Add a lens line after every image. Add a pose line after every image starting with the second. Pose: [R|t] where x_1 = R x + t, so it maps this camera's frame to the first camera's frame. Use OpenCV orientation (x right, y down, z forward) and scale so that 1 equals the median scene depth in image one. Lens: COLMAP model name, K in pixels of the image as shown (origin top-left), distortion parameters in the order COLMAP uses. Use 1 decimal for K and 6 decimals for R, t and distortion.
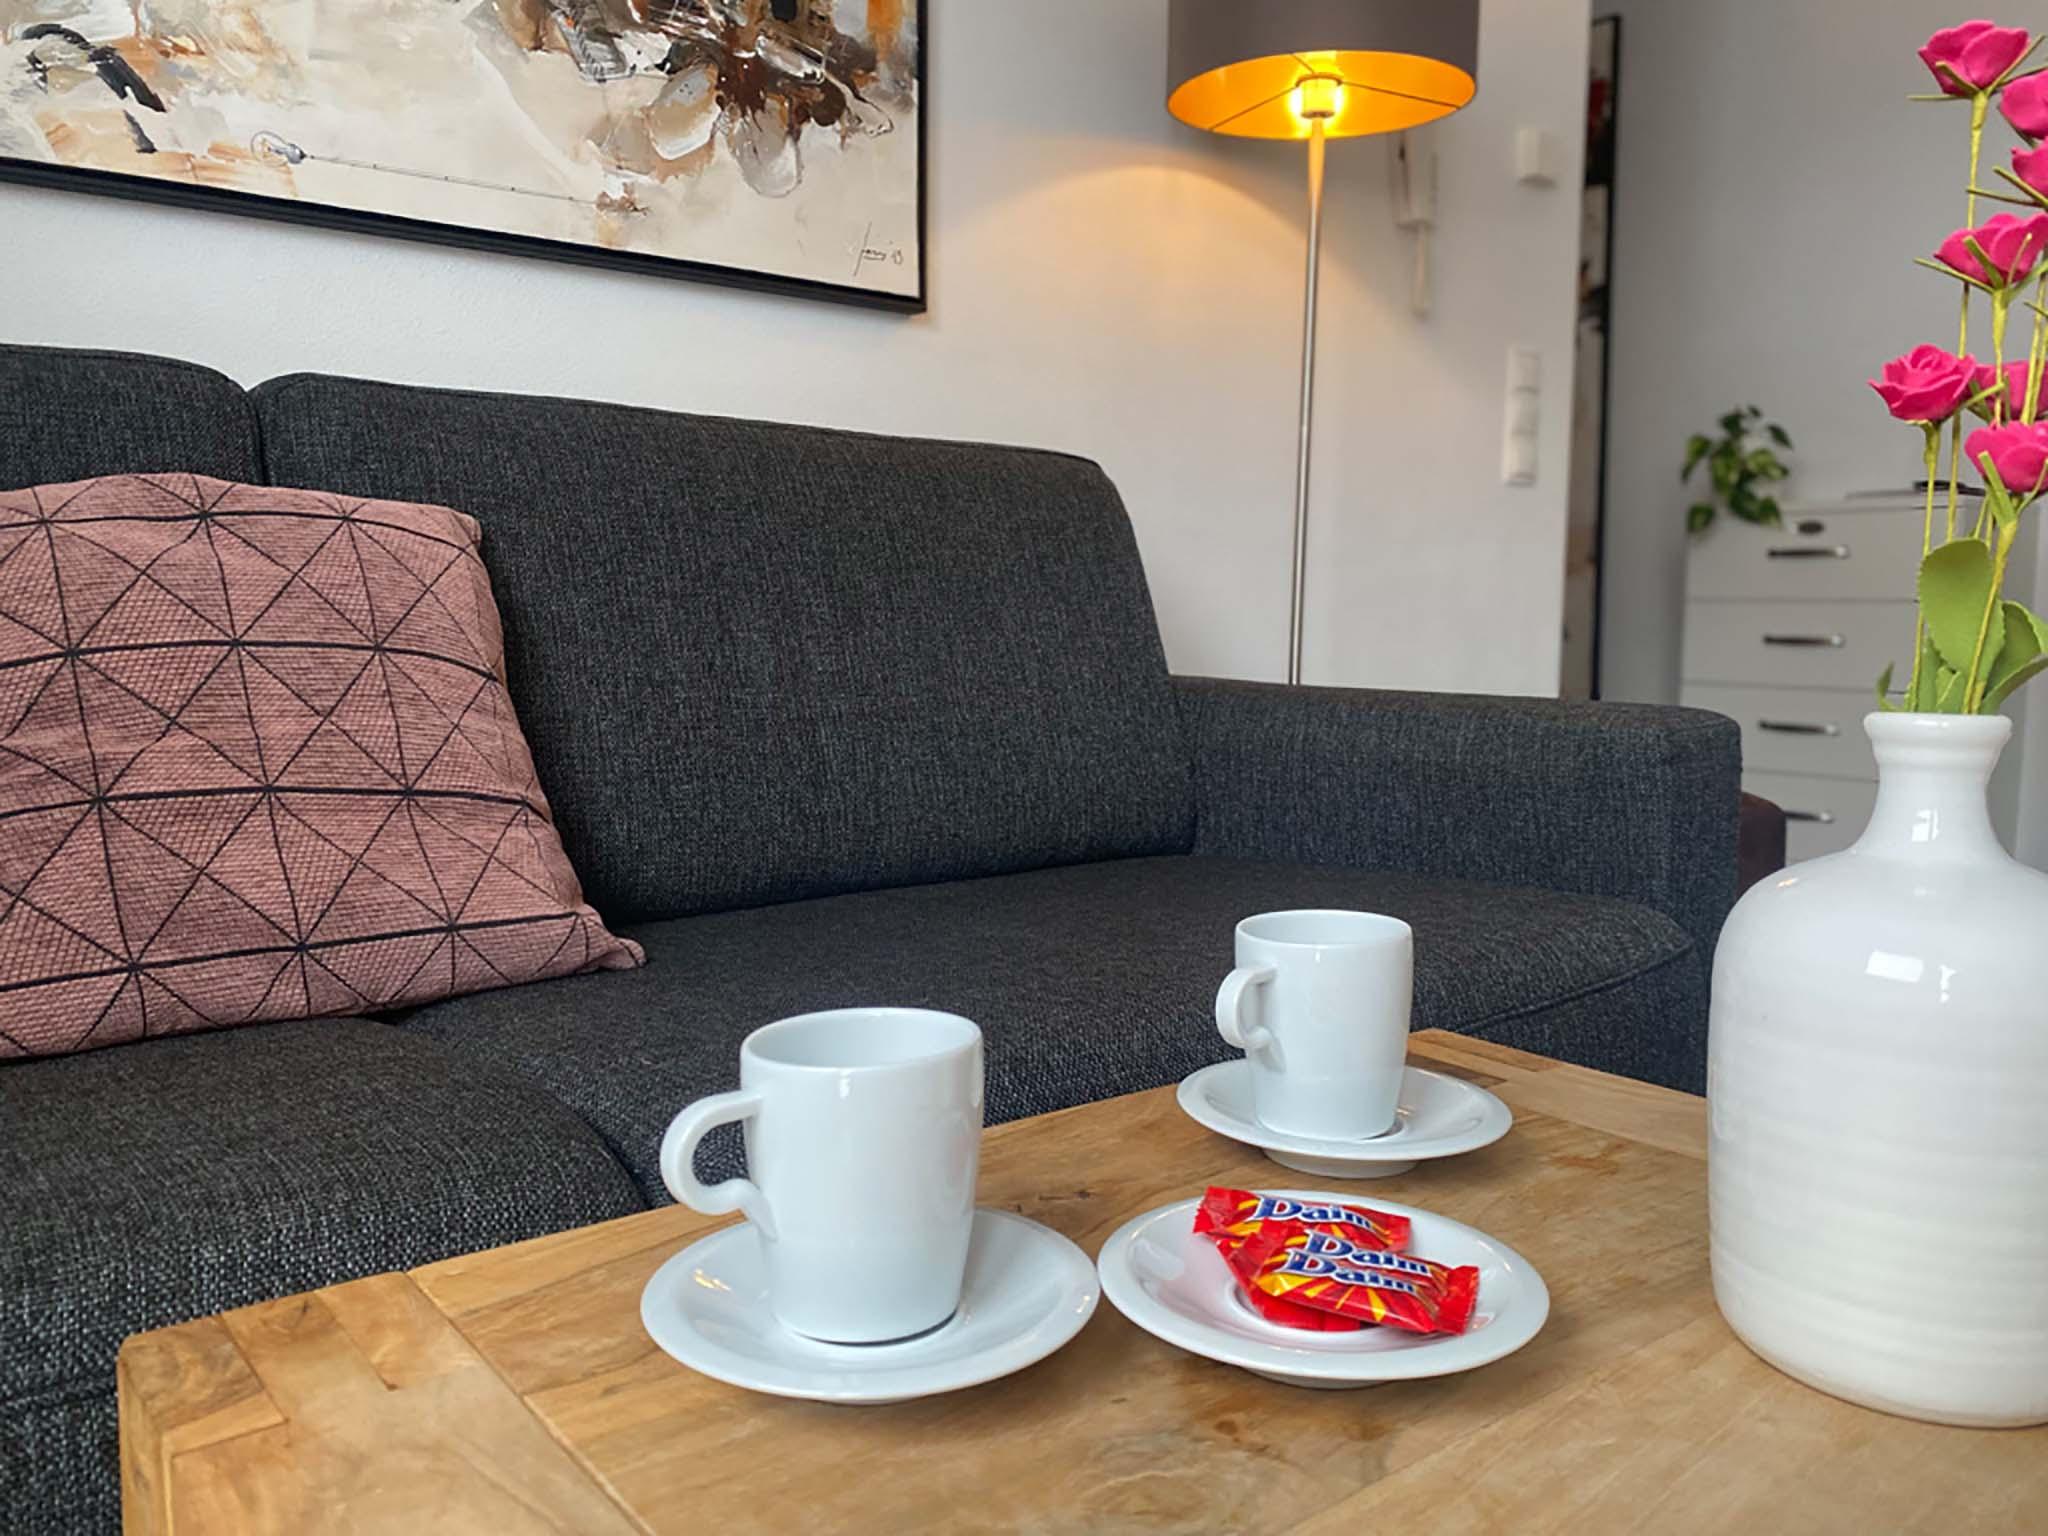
lens RADIAL K [[1551.0, 0, 1034.0], [0, 1551.0, 777.9], [0, 0, 1]] dist [-0.043610, 0.008177]
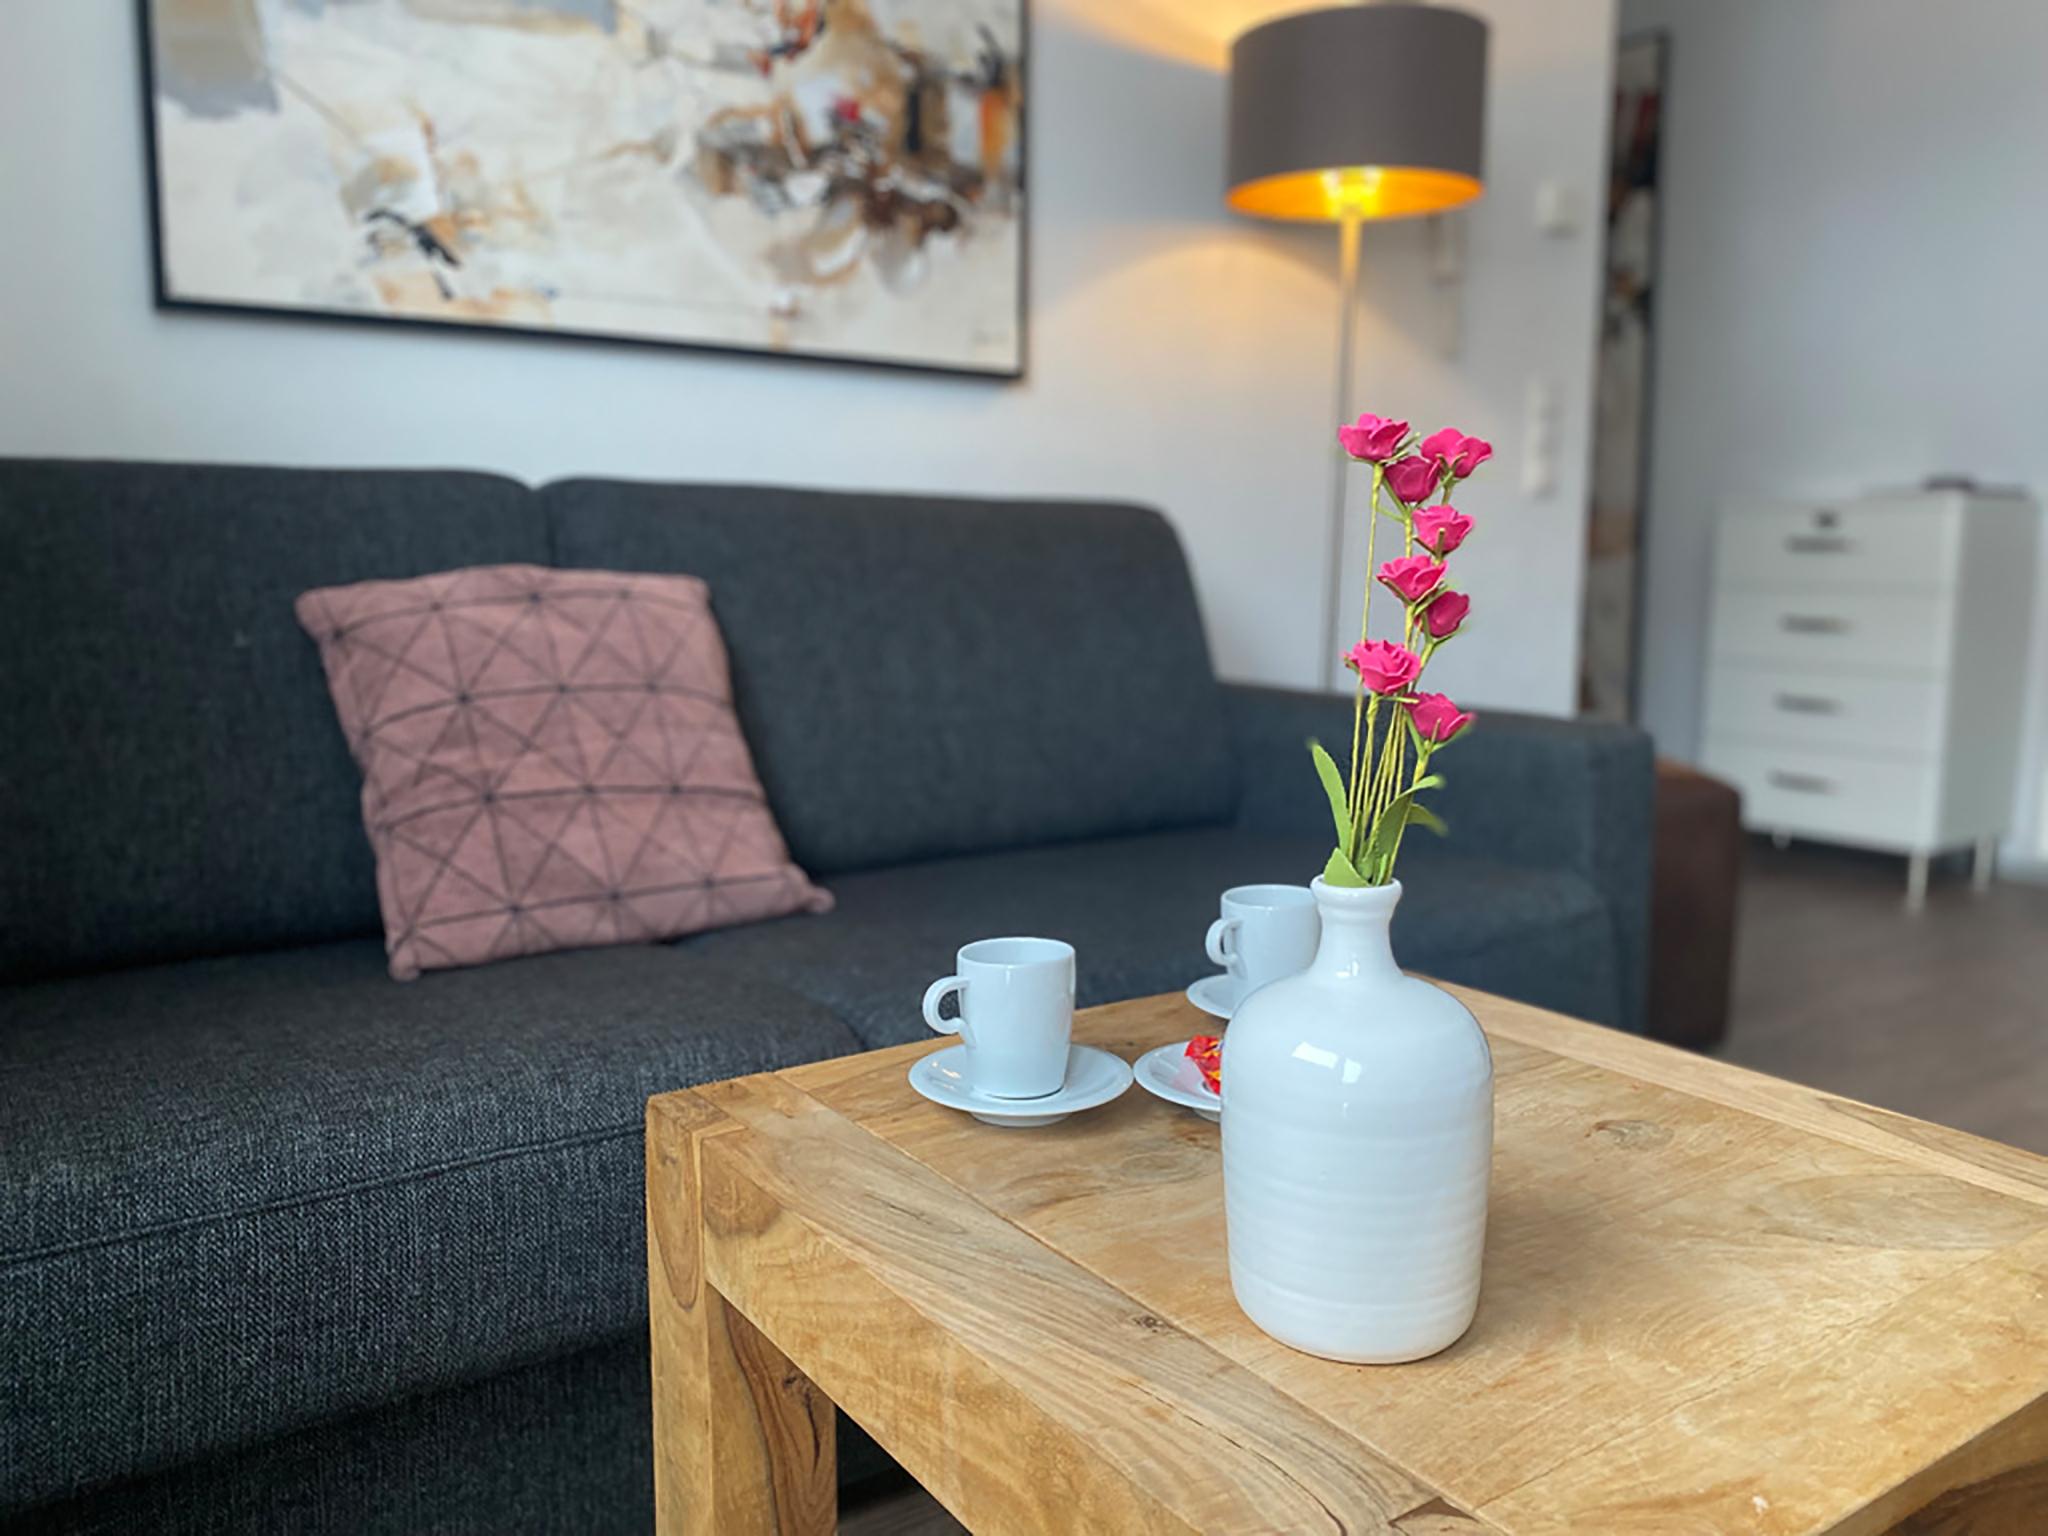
lens RADIAL K [[1551.0, 0, 1026.4], [0, 1551.0, 764.8], [0, 0, 1]] dist [-0.043610, 0.008177]
pose [[0.998362, 0.008189, -0.056621, 0.005267], [-0.006593, 0.999577, 0.028329, -0.051130], [0.056829, -0.027909, 0.997994, -0.387910]]
